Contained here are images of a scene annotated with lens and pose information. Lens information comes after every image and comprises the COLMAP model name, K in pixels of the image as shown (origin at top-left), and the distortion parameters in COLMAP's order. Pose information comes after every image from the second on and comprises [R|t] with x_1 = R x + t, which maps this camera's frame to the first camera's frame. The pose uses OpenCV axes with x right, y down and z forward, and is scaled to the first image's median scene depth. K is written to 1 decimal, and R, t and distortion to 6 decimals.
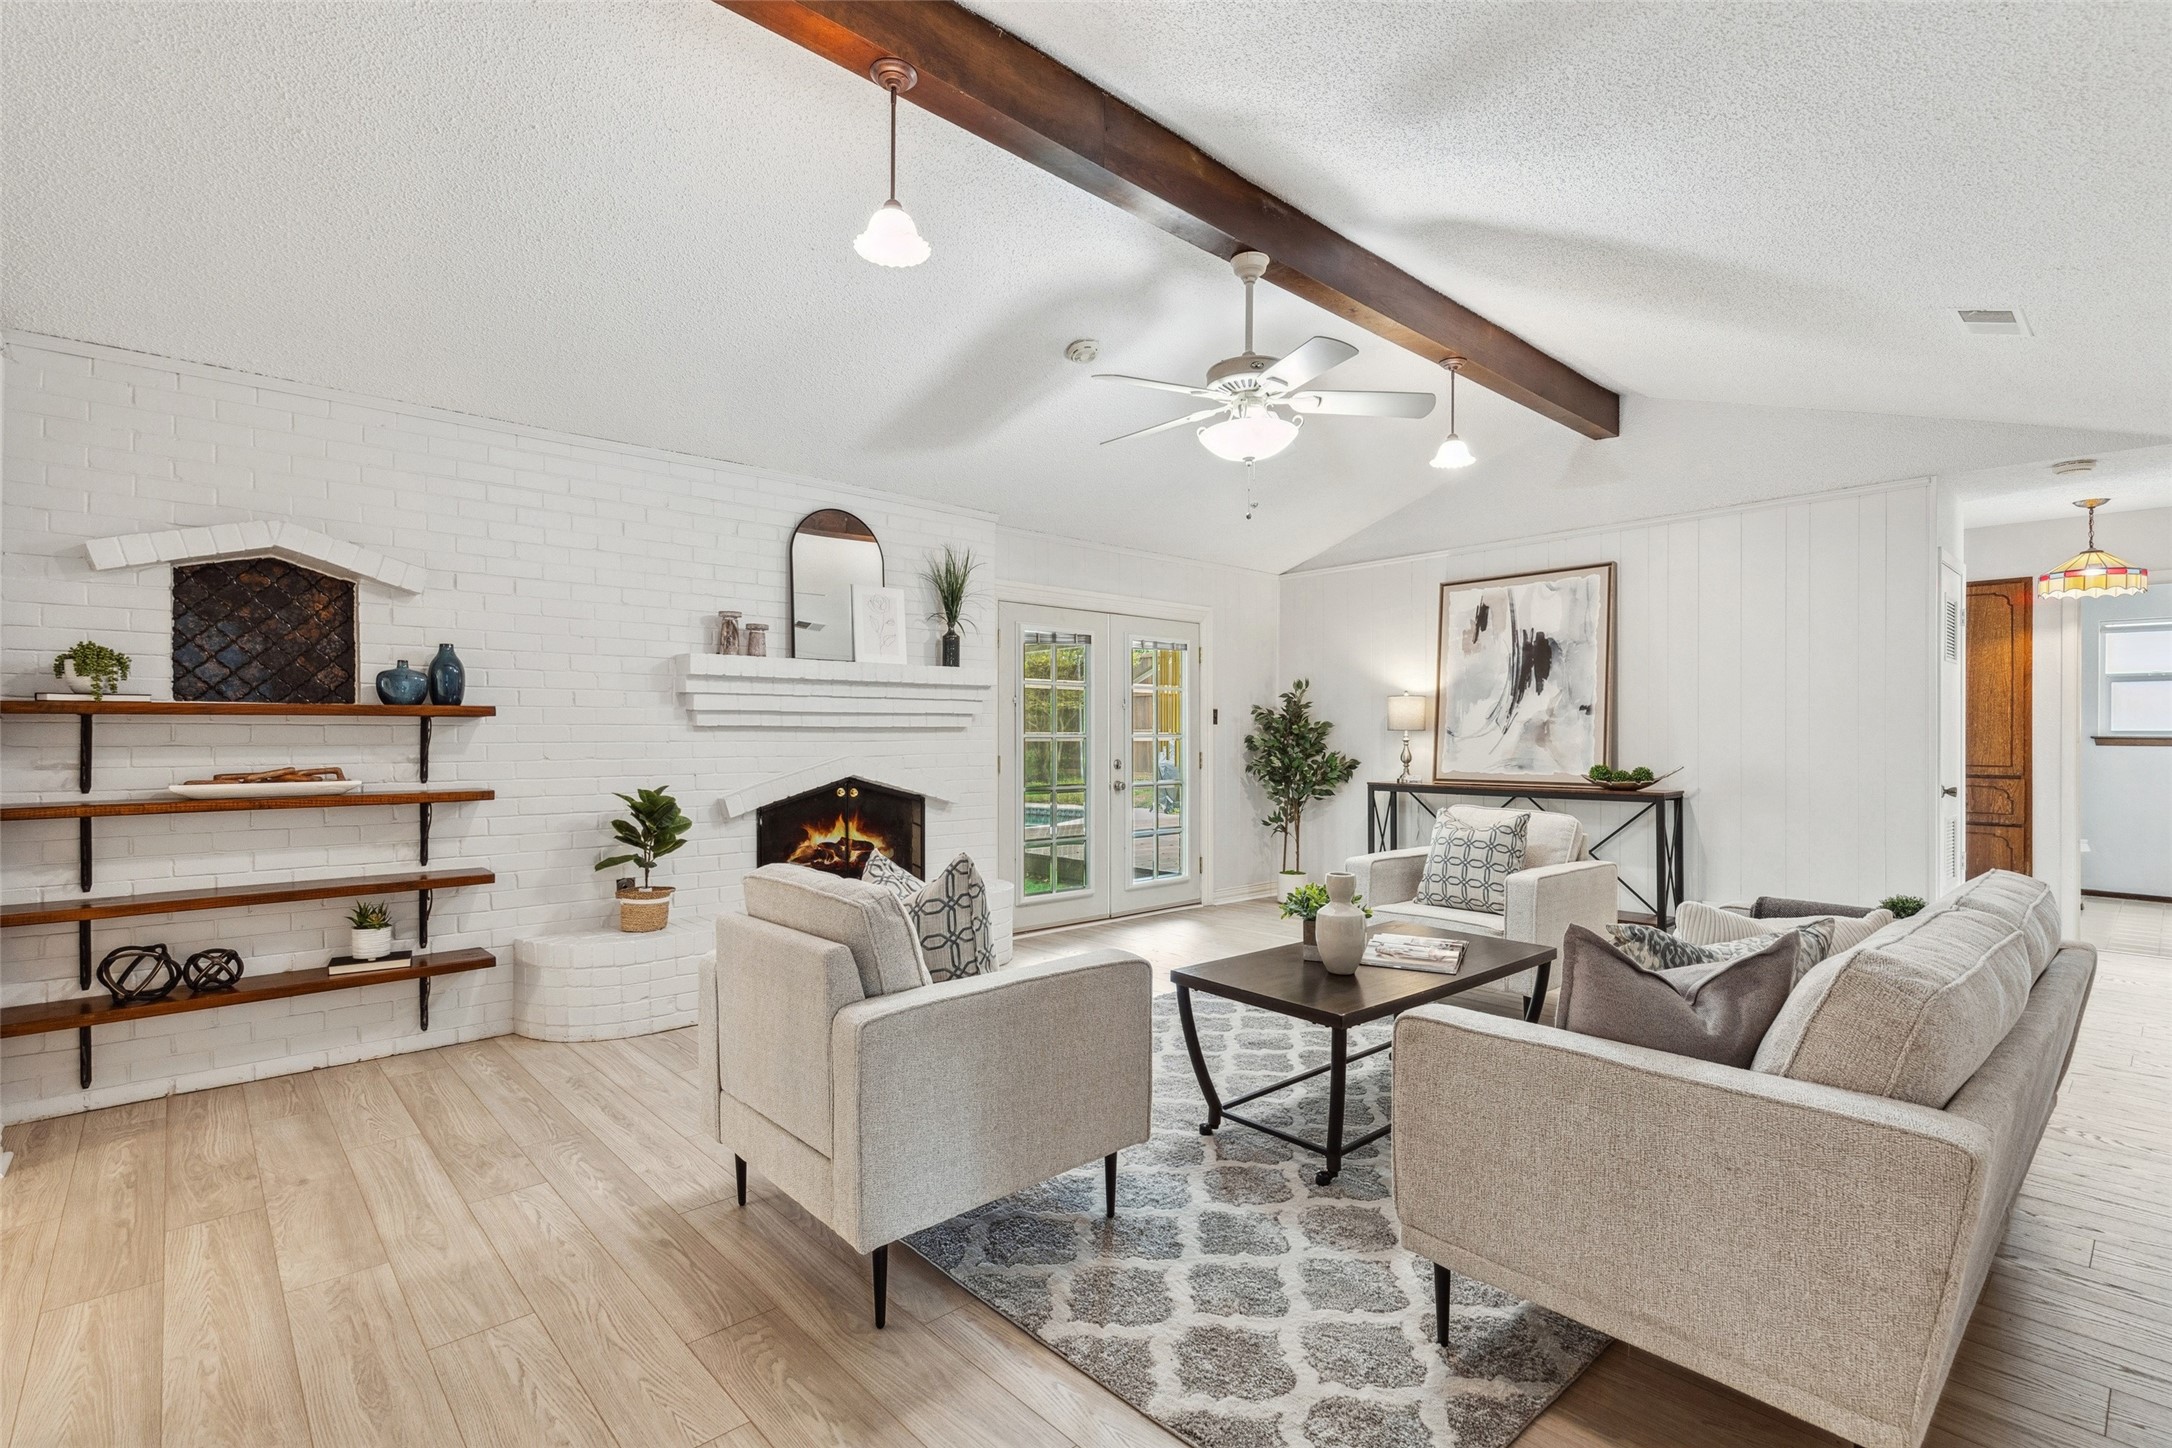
lens RADIAL K [[989.1, 0, 1088.5], [0, 989.1, 738.2], [0, 0, 1]] dist [0.007444, -0.001705]
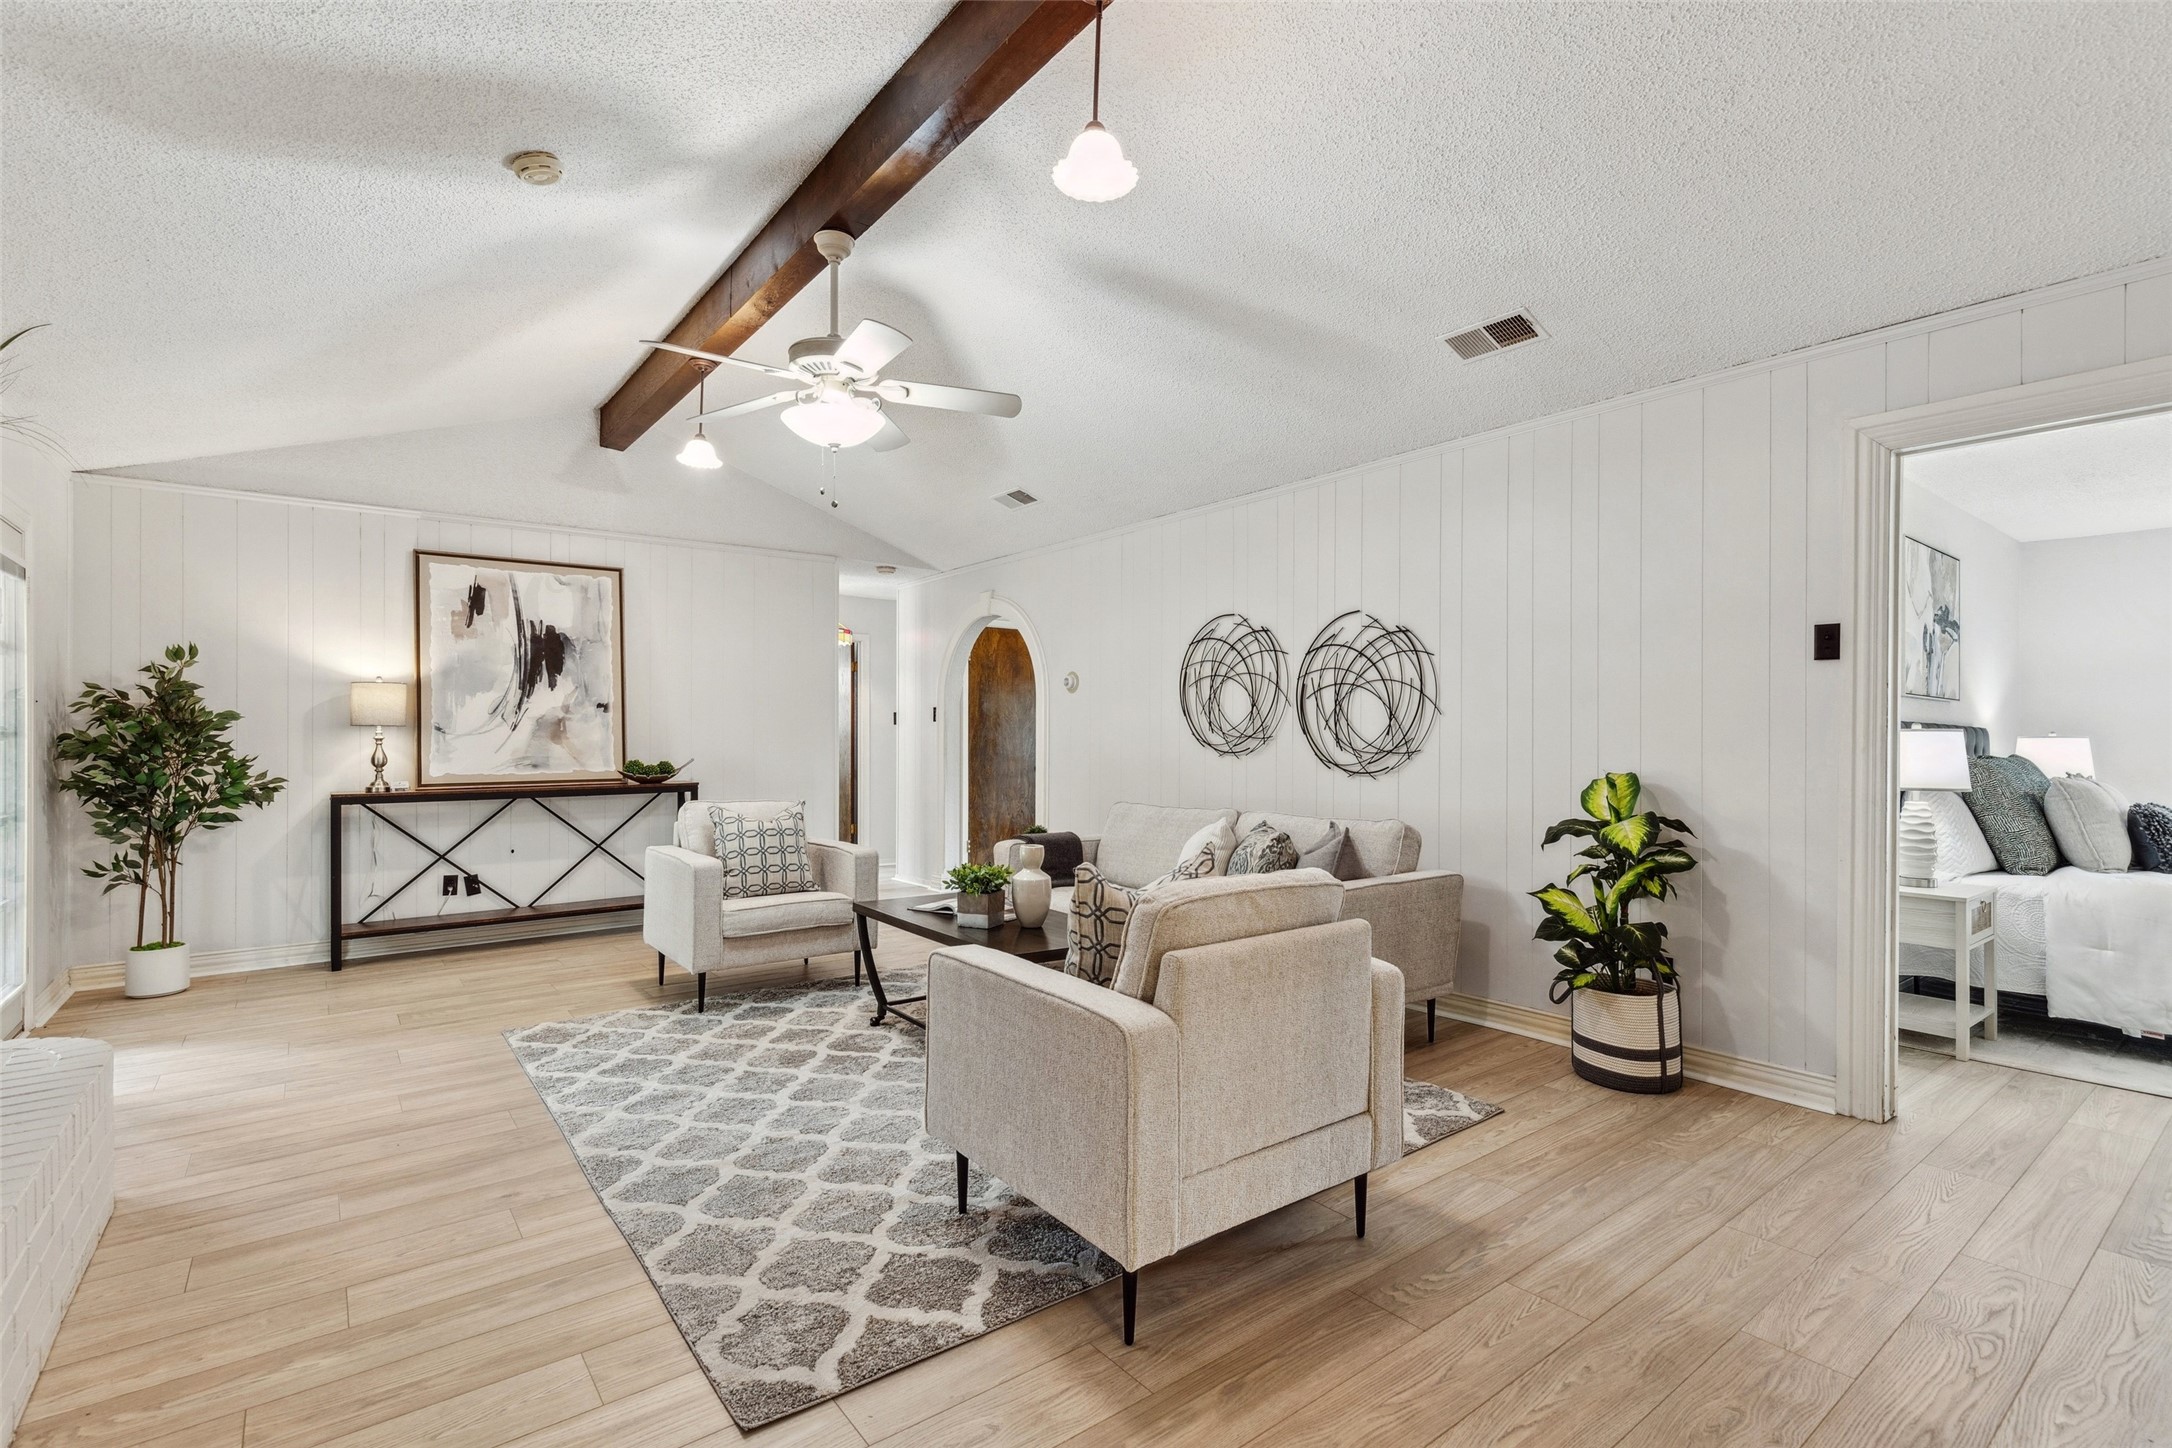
lens RADIAL K [[989.1, 0, 1083.6], [0, 989.1, 732.4], [0, 0, 1]] dist [0.007444, -0.001705]
pose [[0.071143, 0.001330, 0.997465, -0.462461], [0.002429, 0.999996, -0.001507, -0.000187], [-0.997463, 0.002530, 0.071139, 0.407898]]
